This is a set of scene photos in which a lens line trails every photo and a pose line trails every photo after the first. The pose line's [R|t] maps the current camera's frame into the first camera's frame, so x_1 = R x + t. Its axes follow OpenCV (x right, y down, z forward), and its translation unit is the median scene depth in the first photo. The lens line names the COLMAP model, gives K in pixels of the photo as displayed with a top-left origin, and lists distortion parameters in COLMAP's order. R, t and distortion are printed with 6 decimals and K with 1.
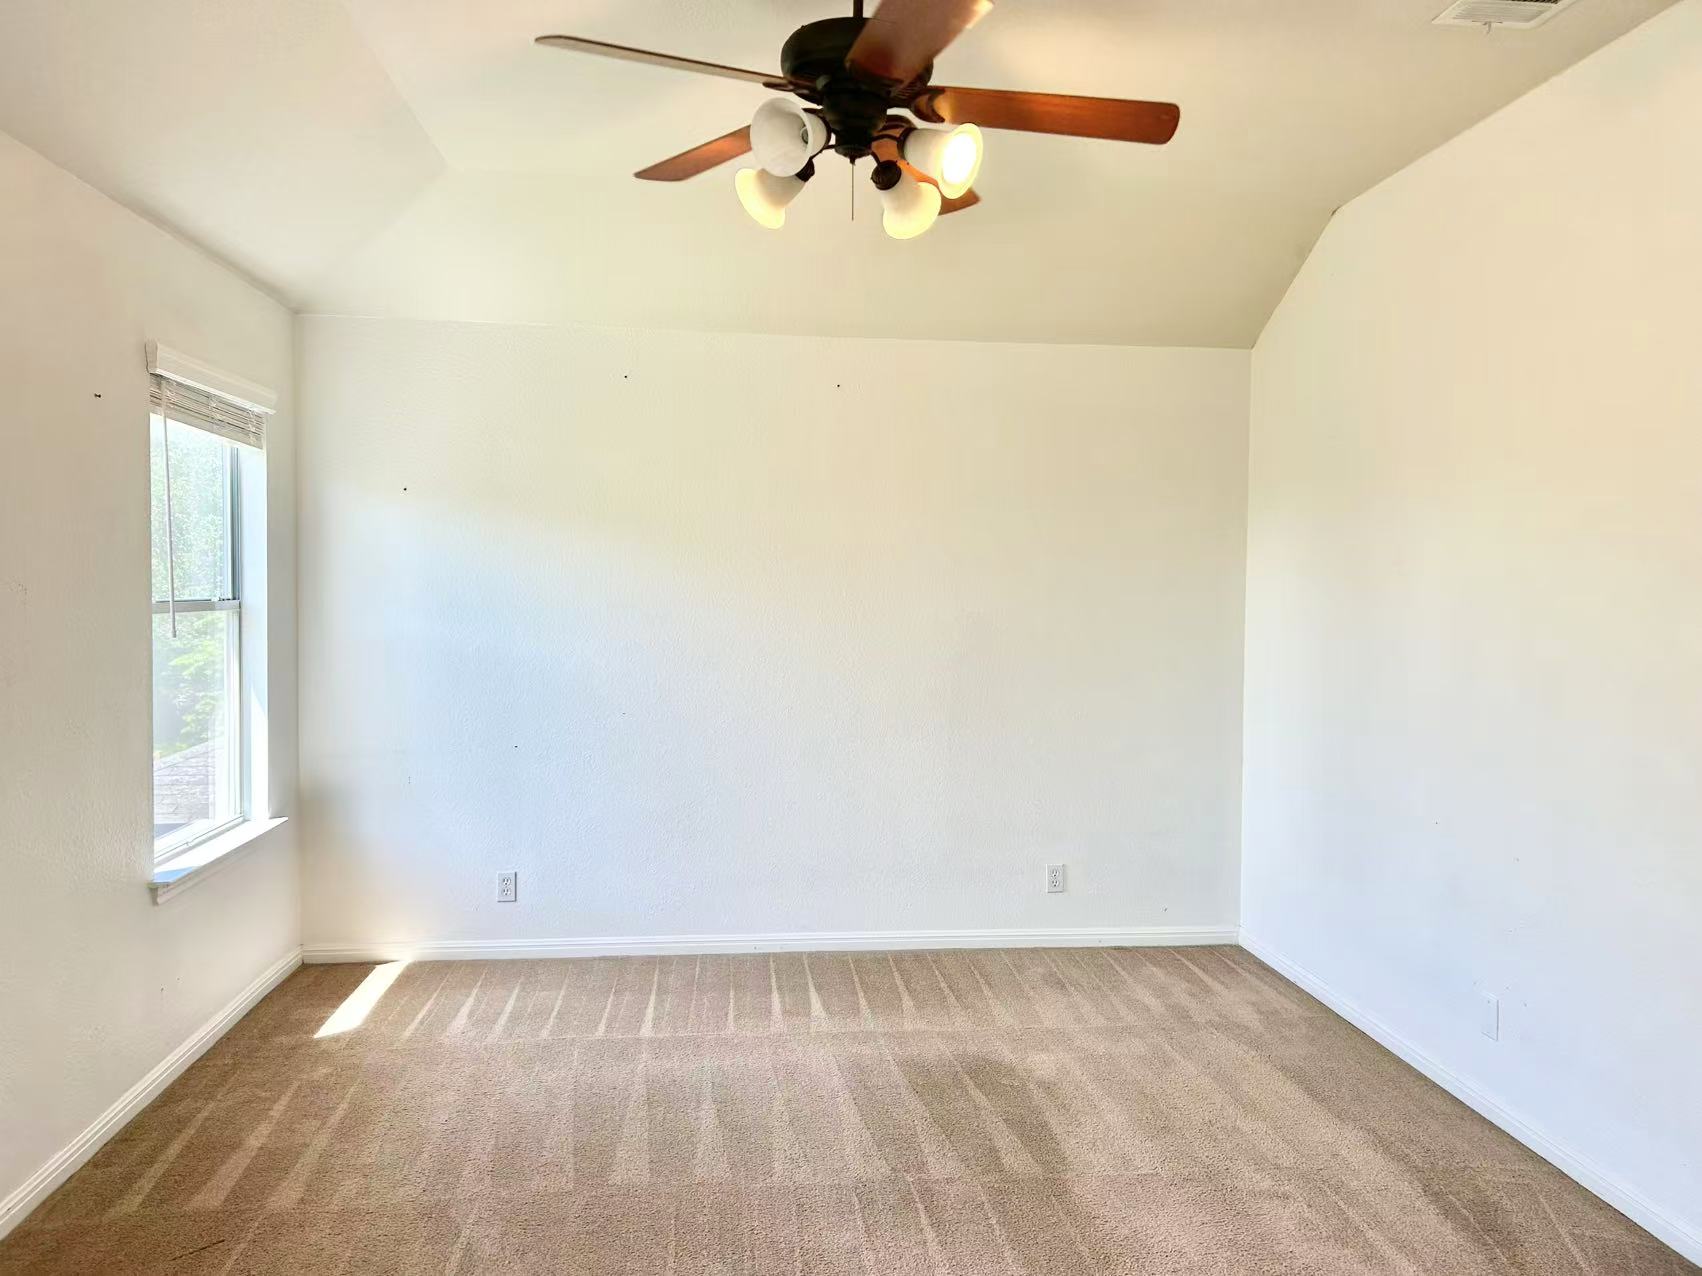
lens RADIAL K [[1272.9, 0, 851.9], [0, 1272.9, 628.2], [0, 0, 1]] dist [0.006007, -0.020052]
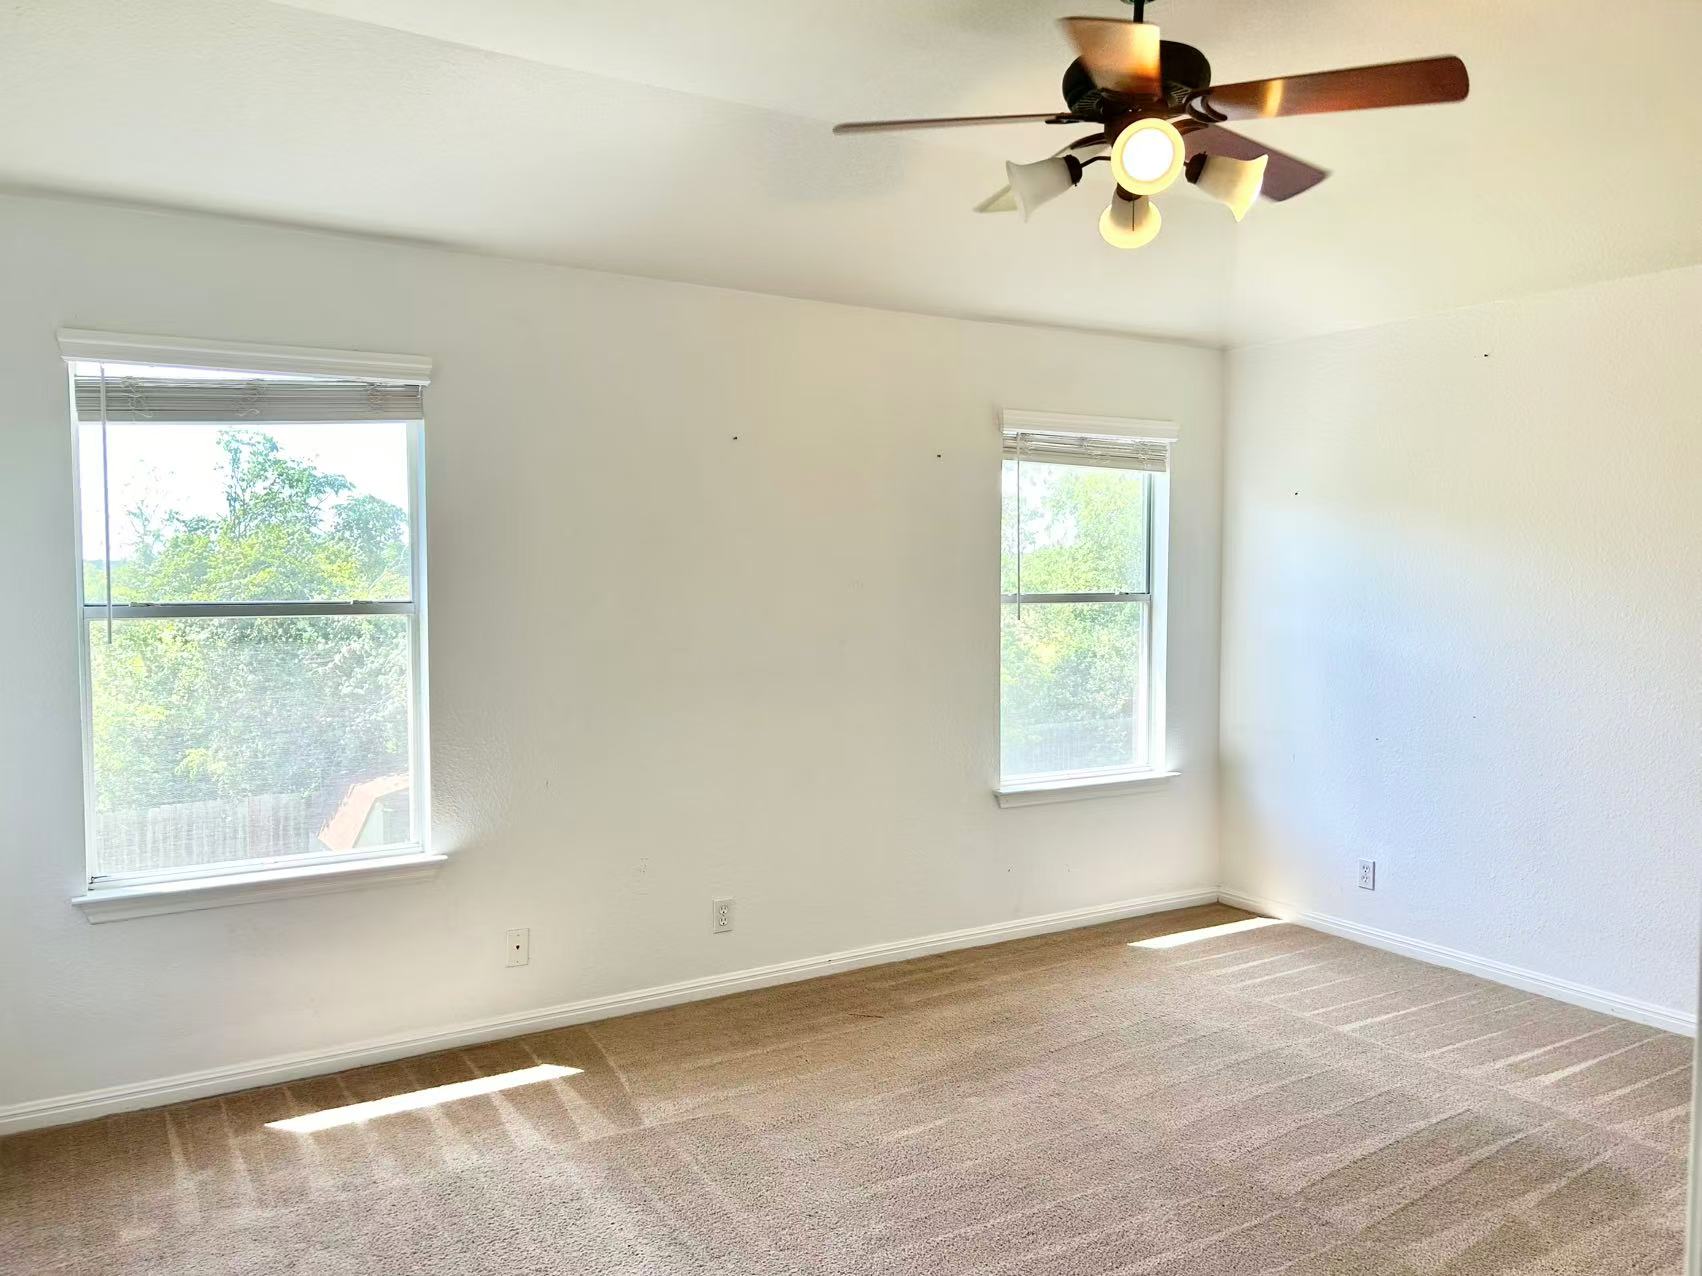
lens RADIAL K [[1272.9, 0, 856.7], [0, 1272.9, 647.1], [0, 0, 1]] dist [0.006007, -0.020052]
pose [[0.412545, 0.041126, -0.910009, 0.544565], [-0.027678, 0.999085, 0.032604, -0.002852], [0.910517, 0.011737, 0.413305, 0.219922]]
